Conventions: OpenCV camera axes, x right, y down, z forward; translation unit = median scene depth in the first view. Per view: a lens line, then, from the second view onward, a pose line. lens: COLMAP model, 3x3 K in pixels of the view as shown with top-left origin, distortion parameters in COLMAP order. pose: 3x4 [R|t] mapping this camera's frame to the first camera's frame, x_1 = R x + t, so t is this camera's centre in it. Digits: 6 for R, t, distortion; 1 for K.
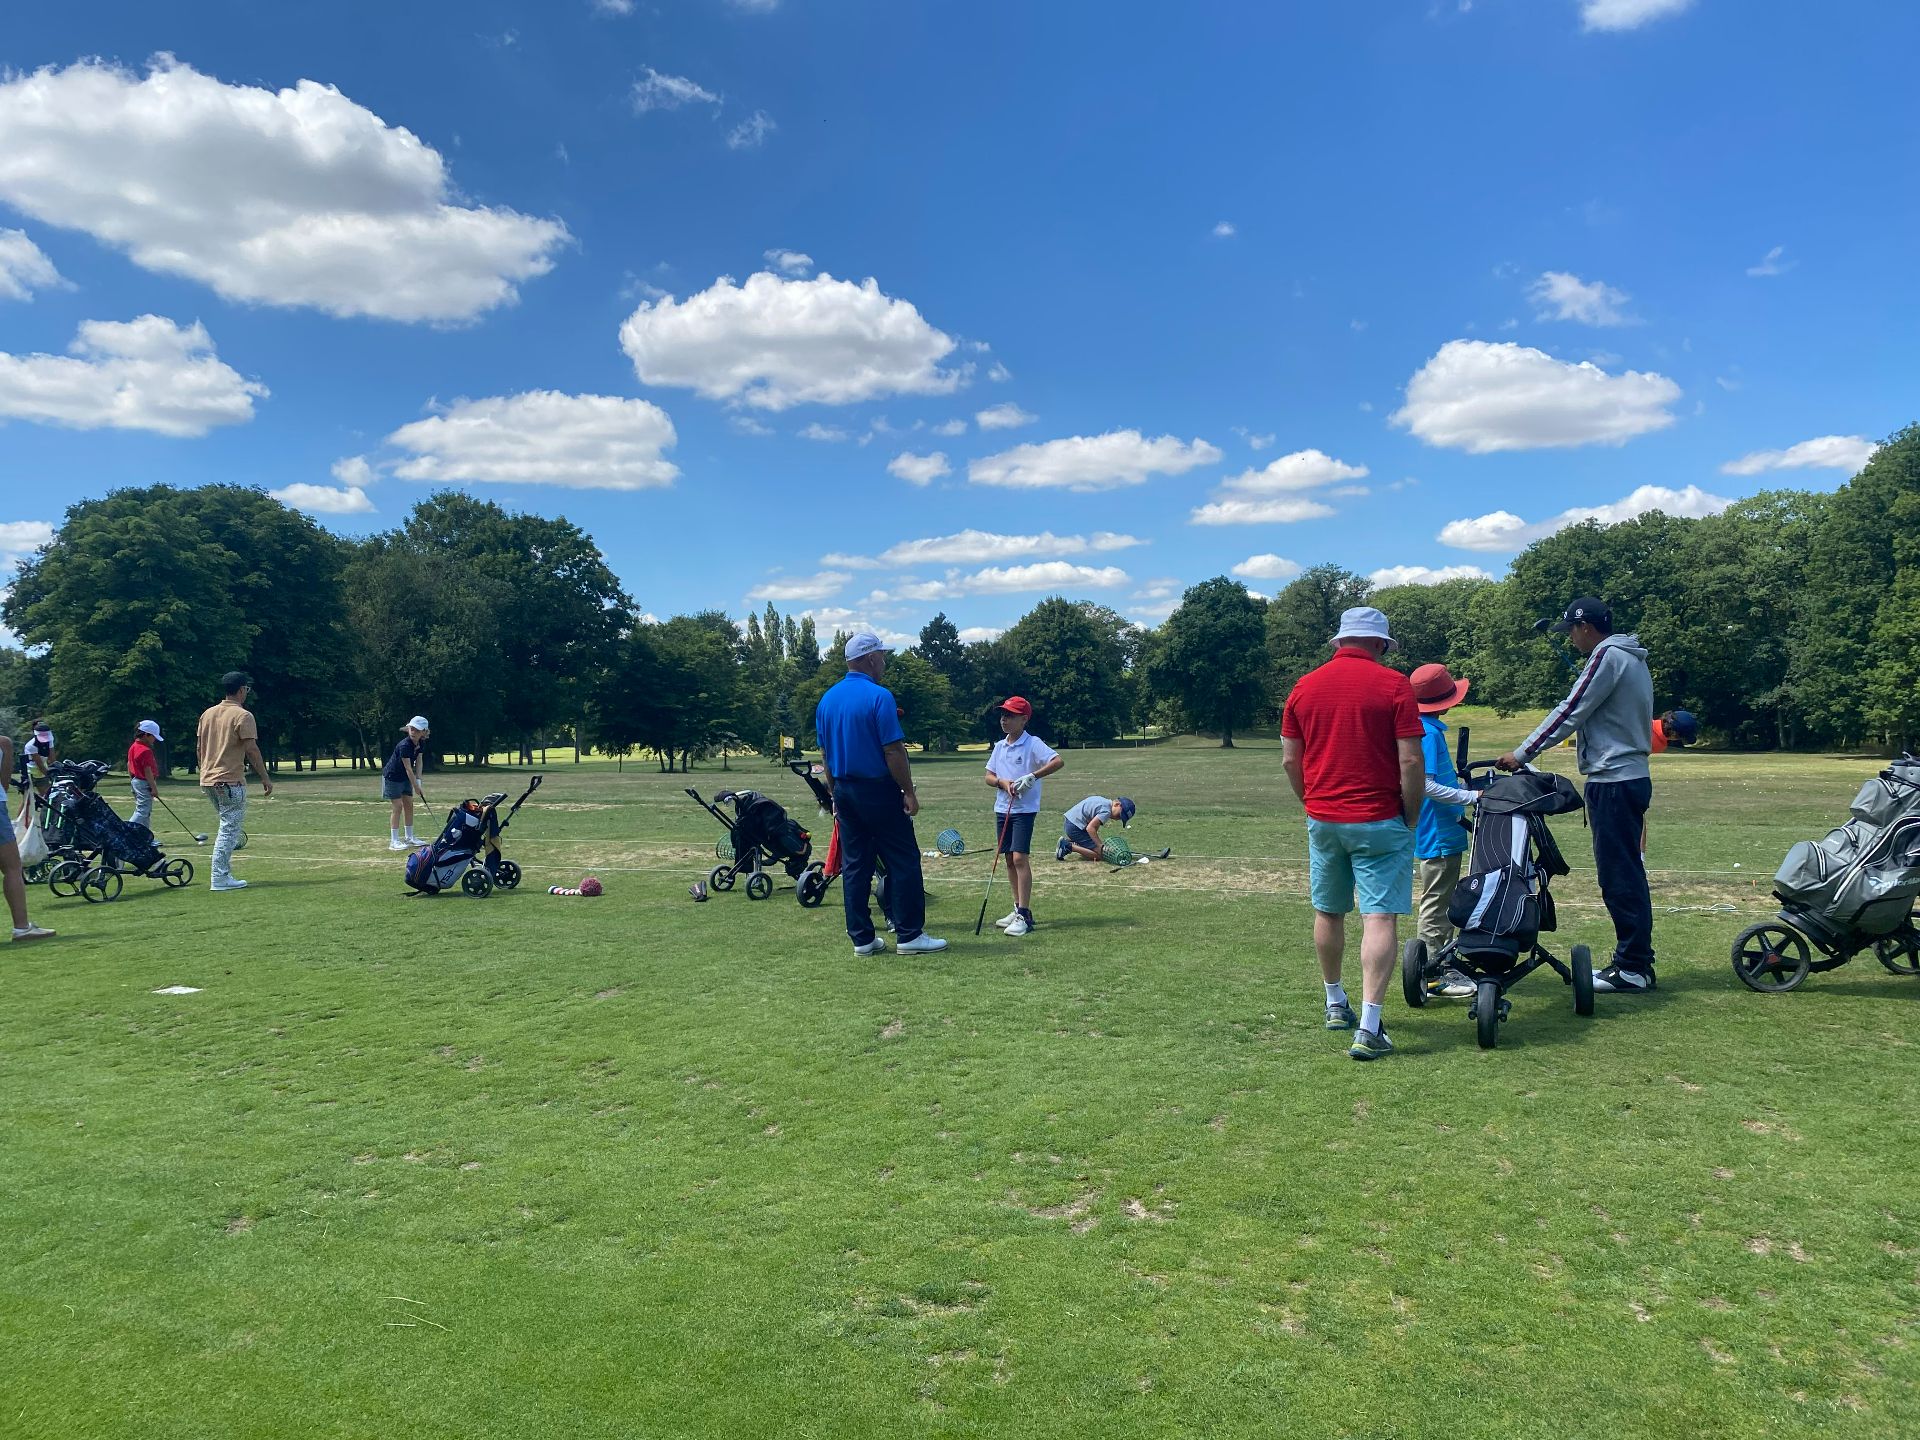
lens RADIAL K [[1459.4, 0, 924.0], [0, 1459.4, 661.3], [0, 0, 1]] dist [0.060563, -0.084506]
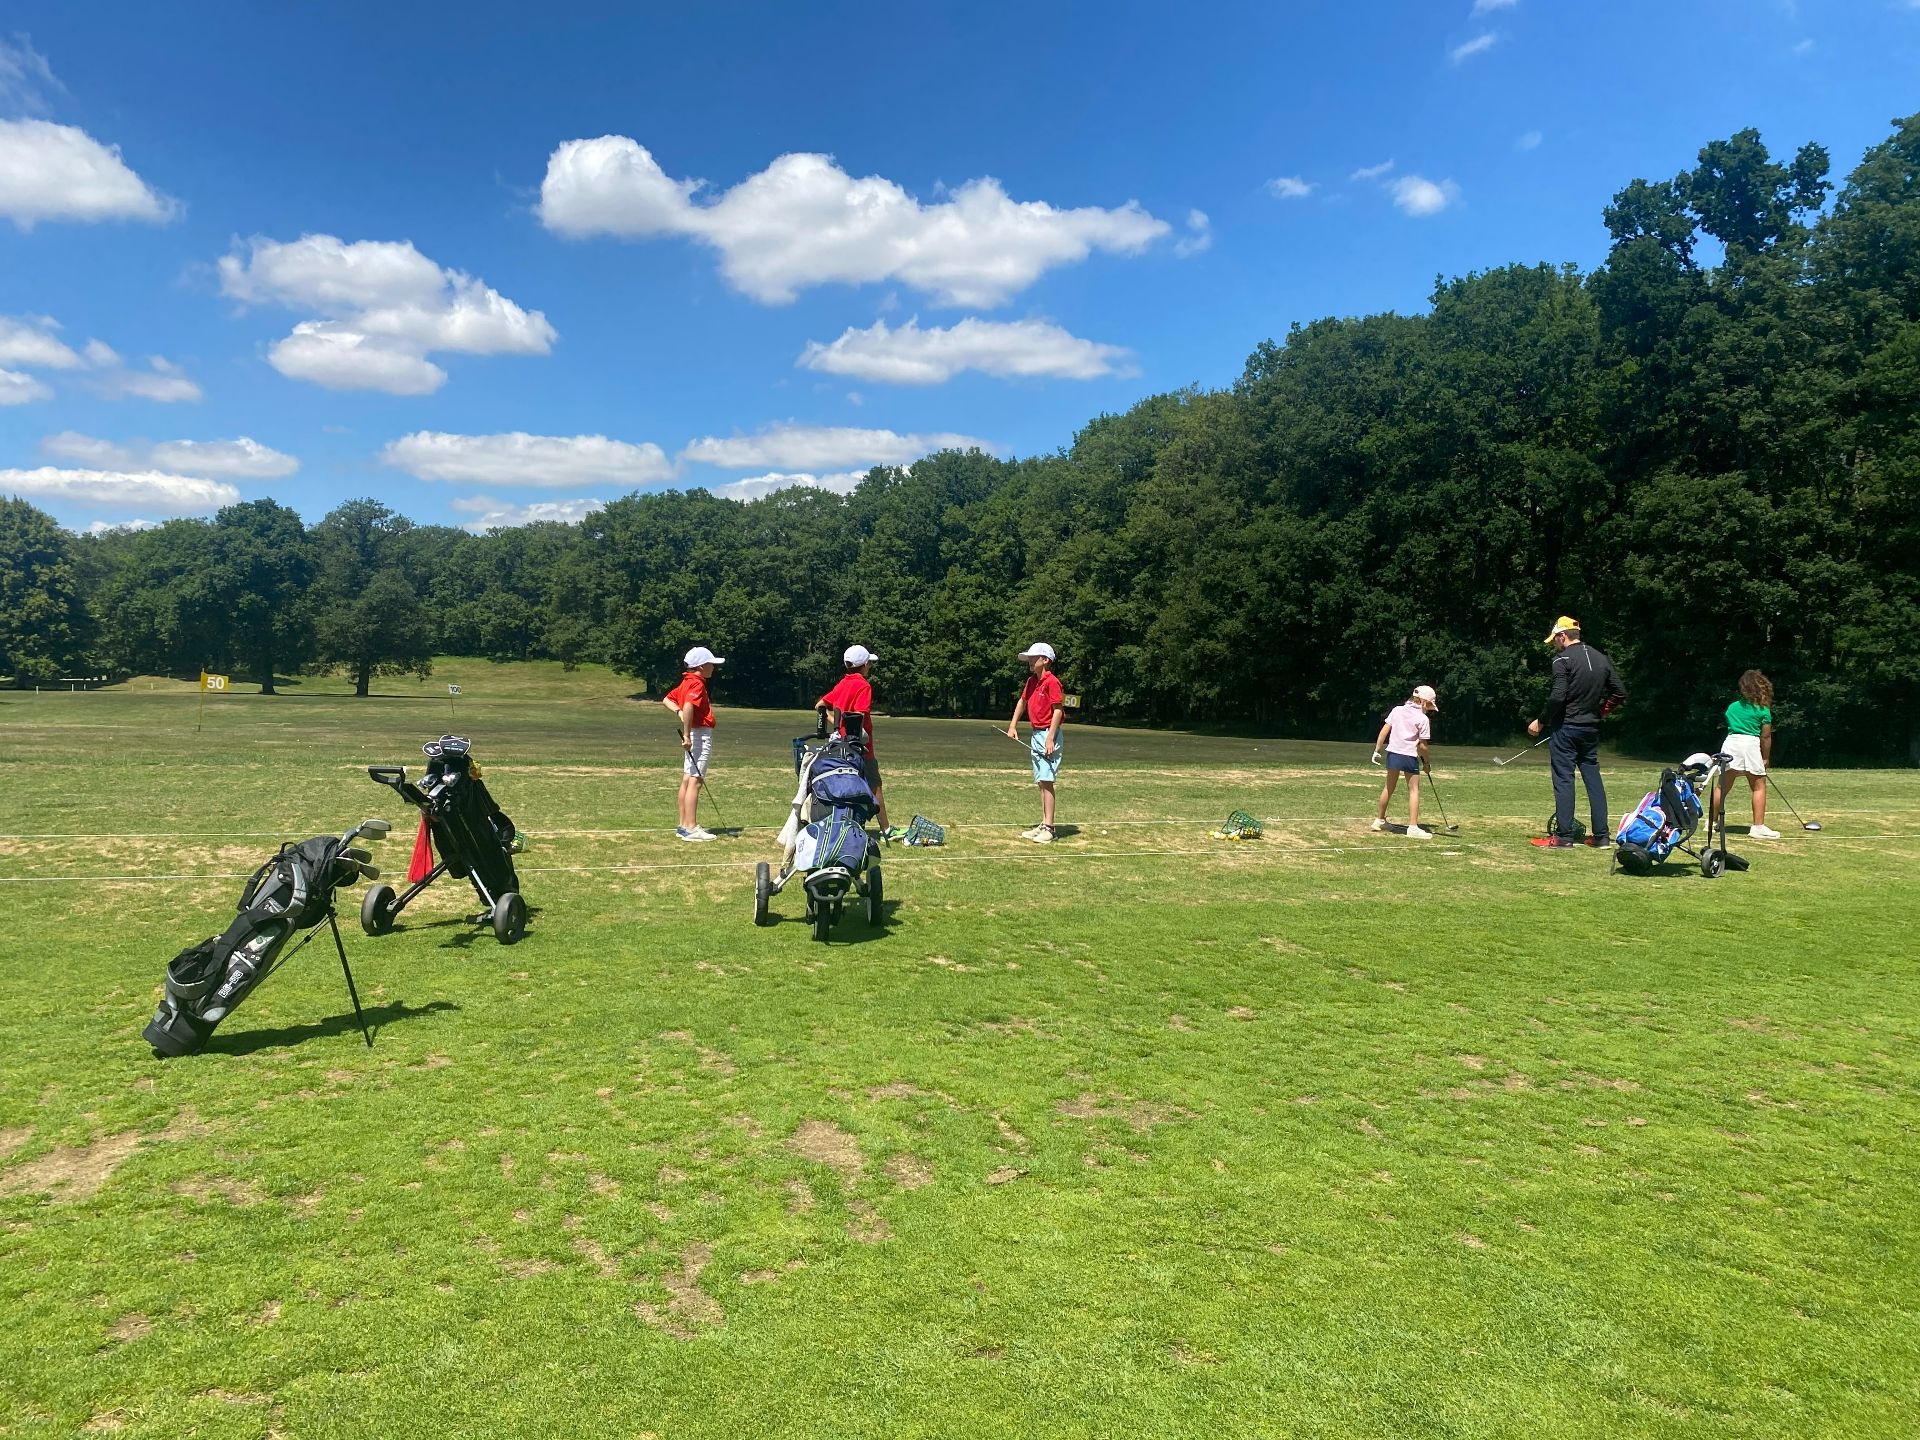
lens RADIAL K [[1459.4, 0, 948.2], [0, 1459.4, 728.8], [0, 0, 1]] dist [0.060563, -0.084506]
pose [[0.691090, 0.006771, 0.722737, -0.184329], [-0.064625, 0.996530, 0.052458, 0.008058], [-0.719873, -0.082960, 0.689130, 0.105662]]
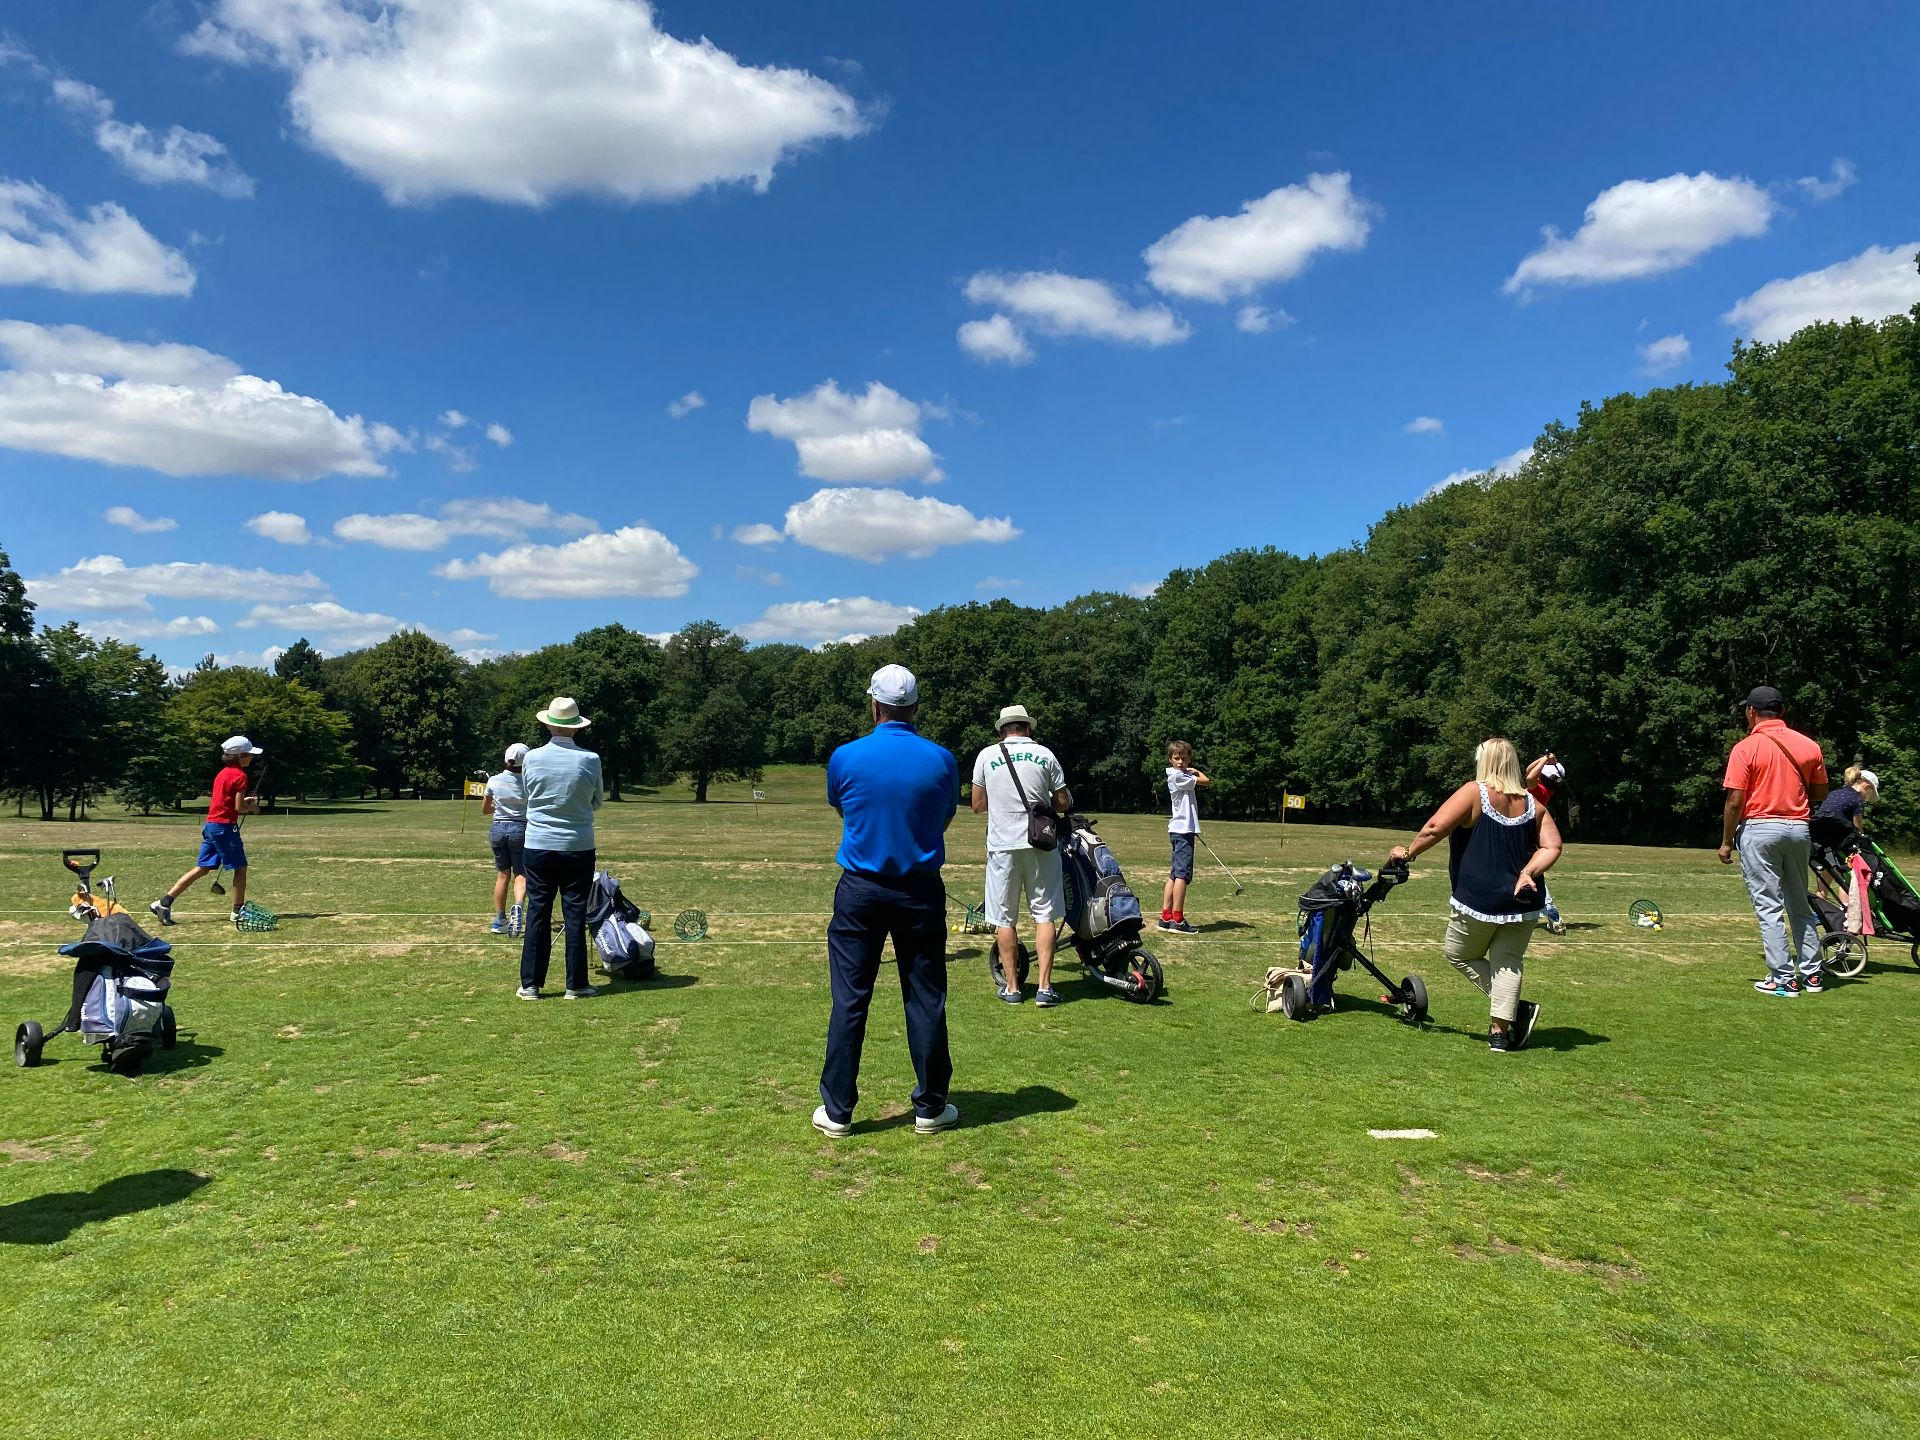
lens RADIAL K [[1459.4, 0, 939.2], [0, 1459.4, 735.7], [0, 0, 1]] dist [0.060563, -0.084506]
pose [[0.845764, 0.041729, 0.531923, -0.156828], [-0.049449, 0.998777, 0.000271, 0.006085], [-0.531260, -0.026532, 0.846793, 0.076096]]
